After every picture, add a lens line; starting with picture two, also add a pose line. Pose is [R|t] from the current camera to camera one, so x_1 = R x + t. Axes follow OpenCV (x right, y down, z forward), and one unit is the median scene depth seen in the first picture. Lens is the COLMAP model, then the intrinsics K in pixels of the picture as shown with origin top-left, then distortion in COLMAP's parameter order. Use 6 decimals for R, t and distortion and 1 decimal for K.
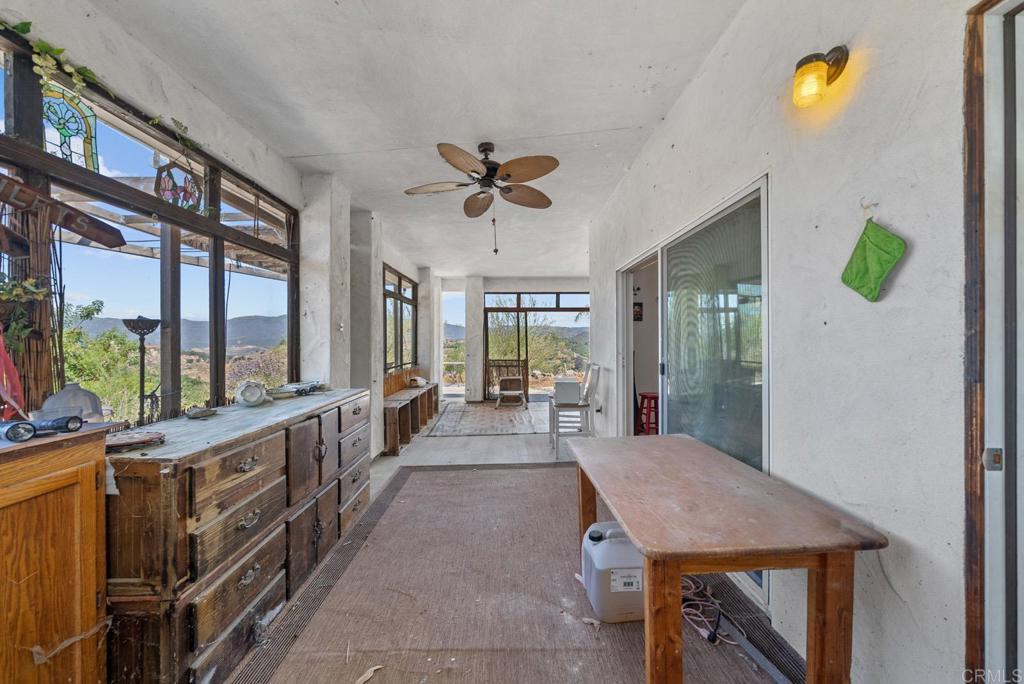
lens RADIAL K [[372.2, 0, 507.1], [0, 372.2, 342.2], [0, 0, 1]] dist [-0.000880, -0.000059]
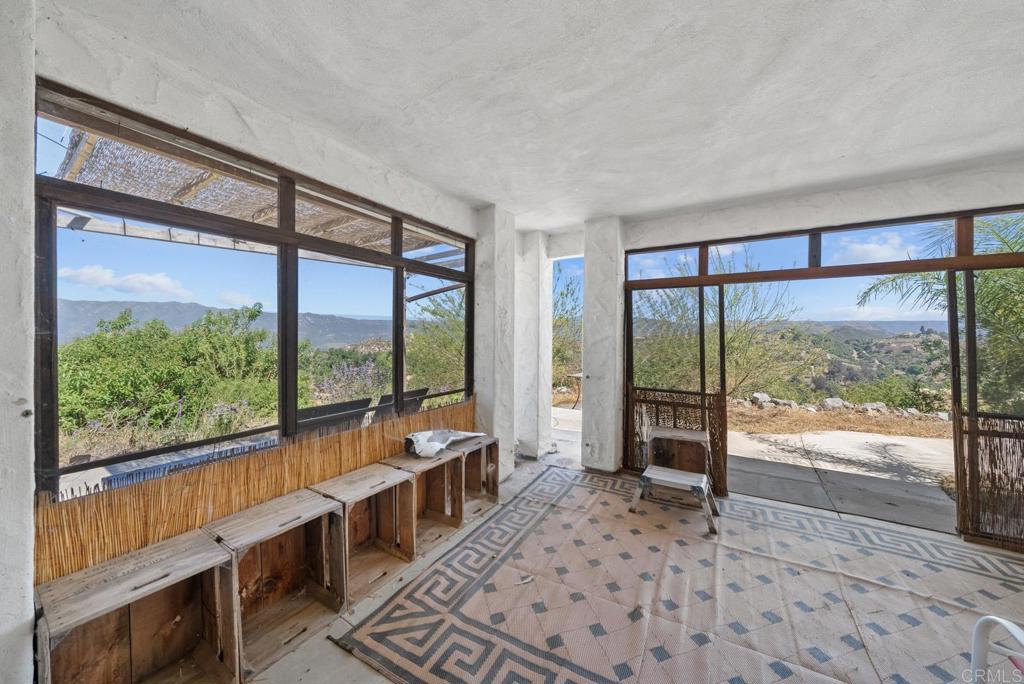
lens RADIAL K [[352.9, 0, 520.5], [0, 352.9, 337.7], [0, 0, 1]] dist [-0.005979, 0.000622]
pose [[0.859963, 0.005379, -0.510328, 0.059708], [-0.005717, 0.999983, 0.000907, -0.017649], [0.510324, 0.002137, 0.859979, 0.530853]]
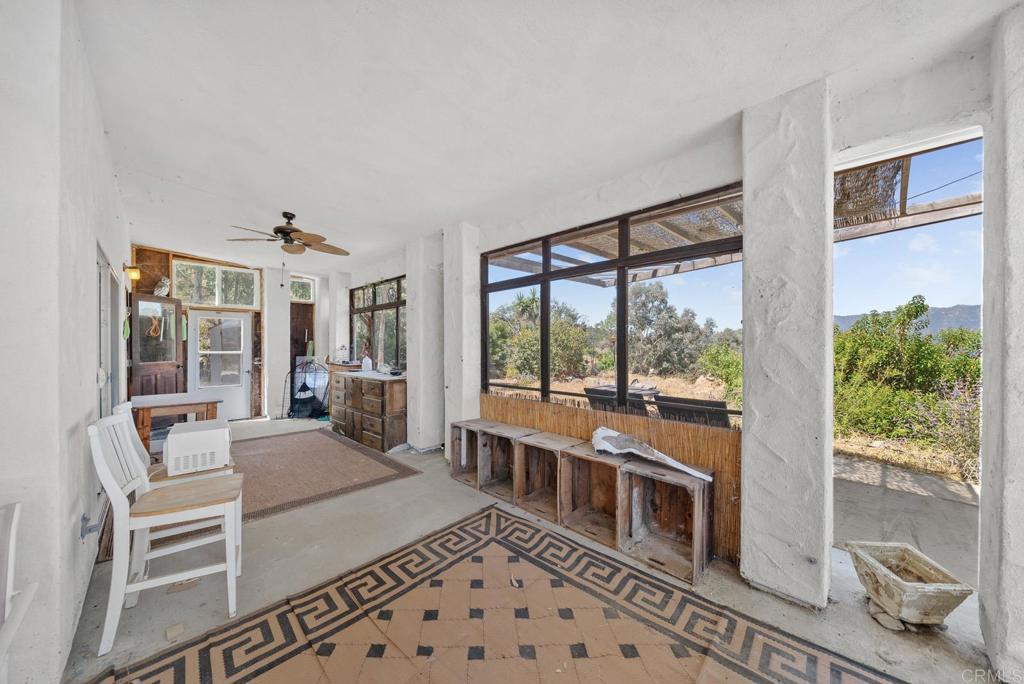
lens RADIAL K [[352.9, 0, 514.6], [0, 352.9, 343.5], [0, 0, 1]] dist [-0.005979, 0.000622]
pose [[-0.696984, 0.004839, -0.717070, 0.113495], [0.001434, 0.999985, 0.005354, -0.011526], [0.717085, 0.002703, -0.696981, 0.937547]]
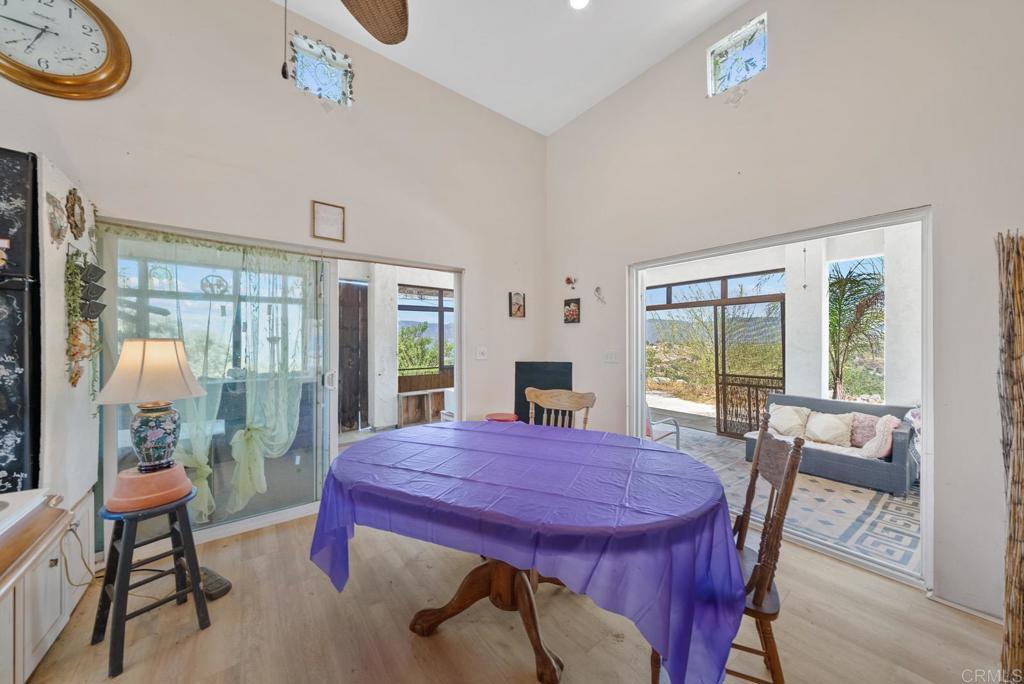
lens RADIAL K [[352.9, 0, 510.6], [0, 352.9, 339.9], [0, 0, 1]] dist [-0.005979, 0.000622]
pose [[0.601252, -0.004751, -0.799045, 0.540615], [-0.003633, 0.999956, -0.008679, -0.009710], [0.799051, 0.008122, 0.601208, 0.297665]]
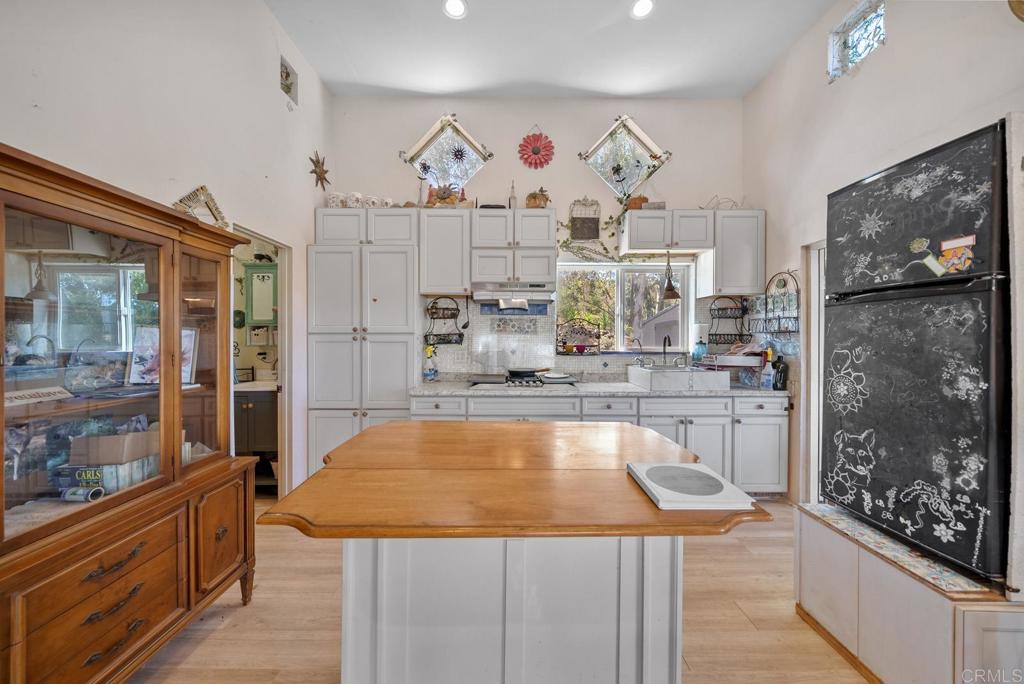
lens RADIAL K [[352.9, 0, 521.8], [0, 352.9, 340.0], [0, 0, 1]] dist [-0.005979, 0.000622]
pose [[-0.999895, -0.000951, -0.014471, 0.456289], [-0.001108, 0.999940, 0.010857, -0.015462], [0.014460, 0.010872, -0.999836, 0.348879]]
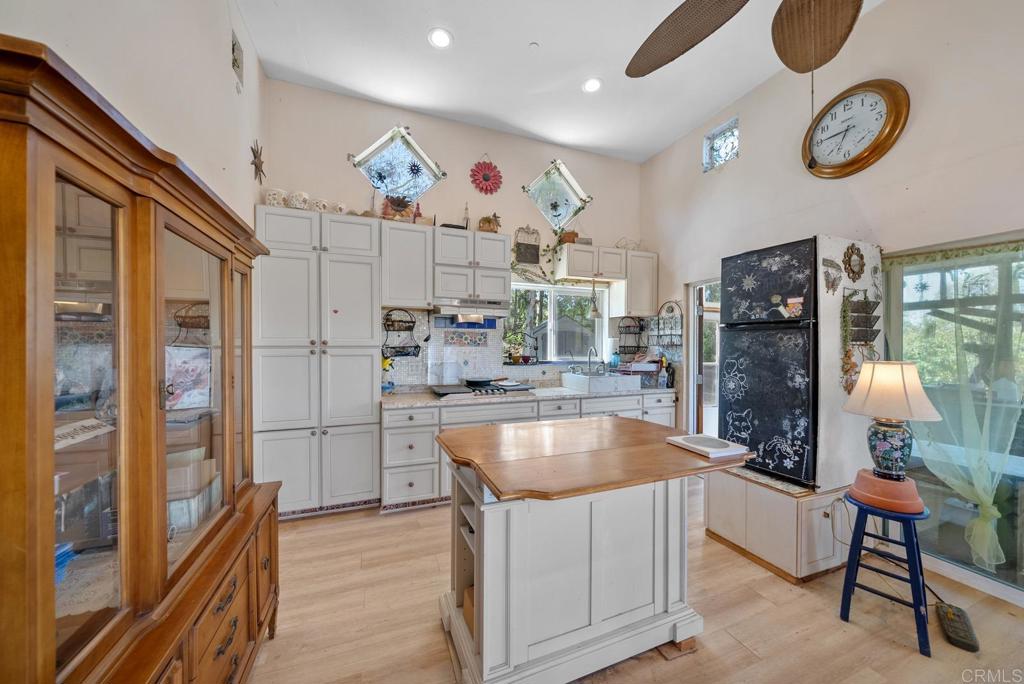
lens RADIAL K [[352.9, 0, 525.8], [0, 352.9, 349.8], [0, 0, 1]] dist [-0.005979, 0.000622]
pose [[-0.926422, 0.002853, -0.376476, 0.558201], [-0.003856, 0.999847, 0.017065, -0.021415], [0.376467, 0.017261, -0.926269, 0.373004]]
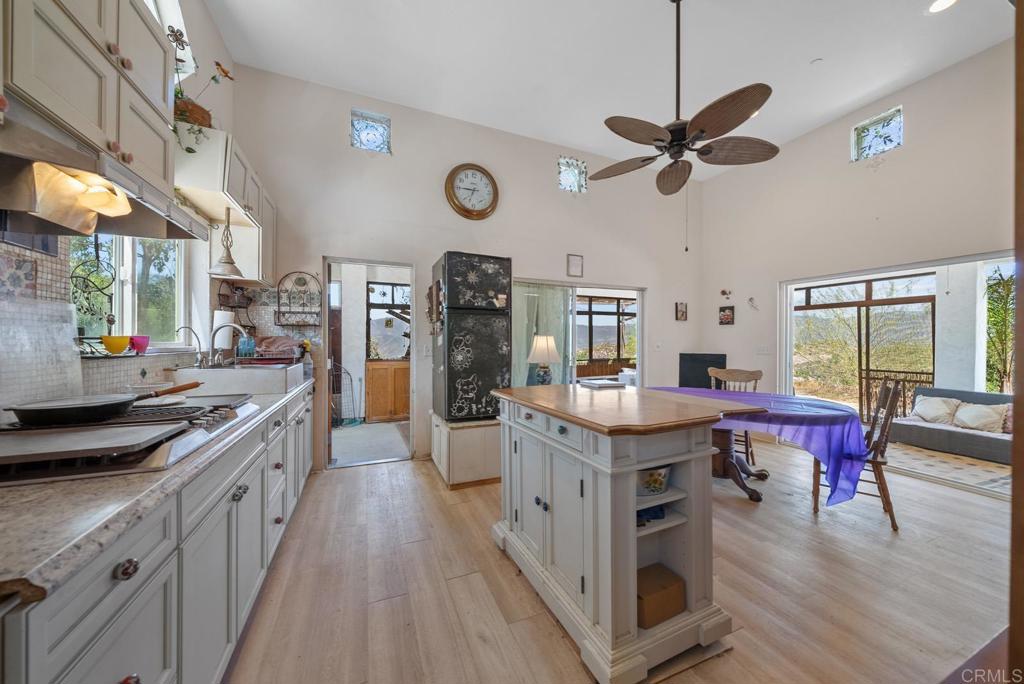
lens RADIAL K [[352.9, 0, 511.3], [0, 352.9, 342.7], [0, 0, 1]] dist [-0.005979, 0.000622]
pose [[0.375924, 0.005552, -0.926634, 0.647470], [-0.007739, 0.999966, 0.002852, -0.003359], [0.926618, 0.006099, 0.375954, 0.061551]]
